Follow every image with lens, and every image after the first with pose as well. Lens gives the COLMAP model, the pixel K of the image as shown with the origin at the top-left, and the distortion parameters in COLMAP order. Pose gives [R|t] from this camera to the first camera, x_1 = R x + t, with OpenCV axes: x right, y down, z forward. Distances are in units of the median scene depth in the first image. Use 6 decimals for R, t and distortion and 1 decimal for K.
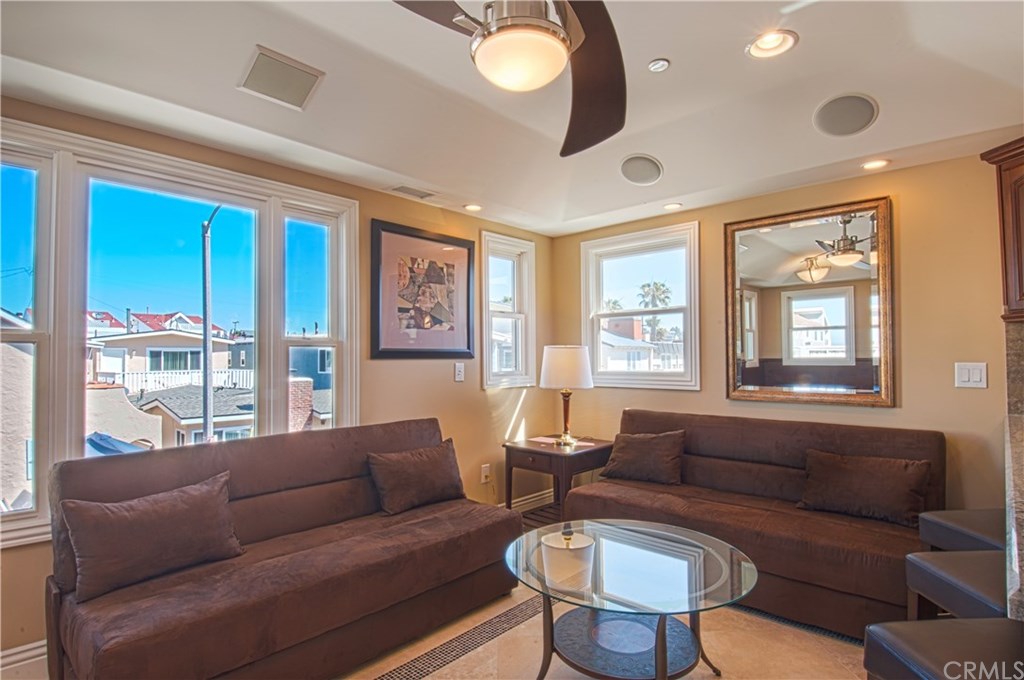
lens RADIAL K [[544.1, 0, 512.0], [0, 544.1, 340.0], [0, 0, 1]] dist [0.022825, -0.022411]
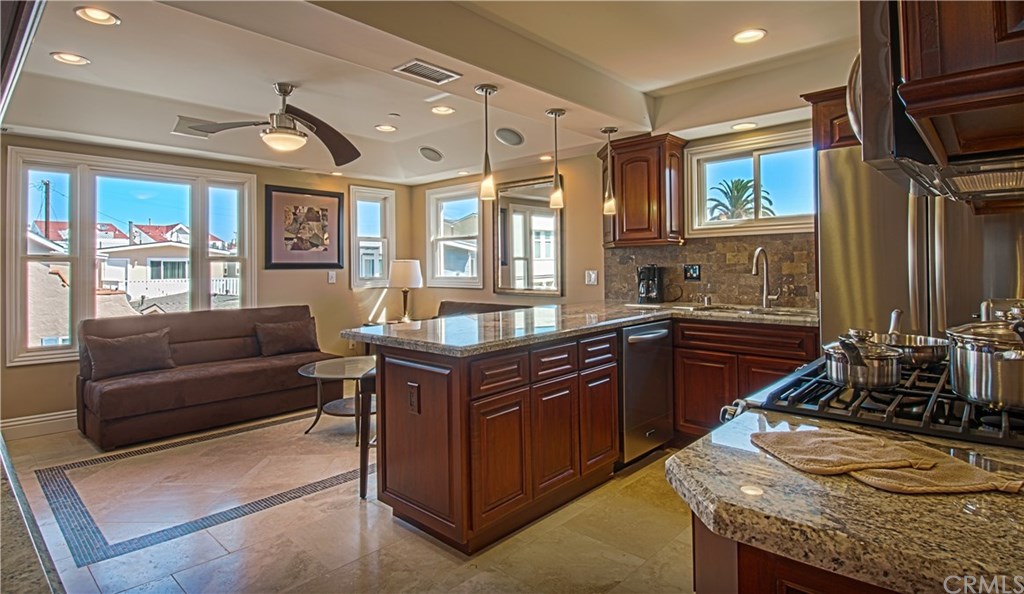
lens RADIAL K [[539.3, 0, 513.9], [0, 539.3, 254.2], [0, 0, 1]] dist [-0.001759, -0.000945]
pose [[0.999990, -0.001403, 0.004258, 0.360262], [0.001362, 0.999953, 0.009634, -0.018668], [-0.004272, -0.009628, 0.999945, -0.473147]]
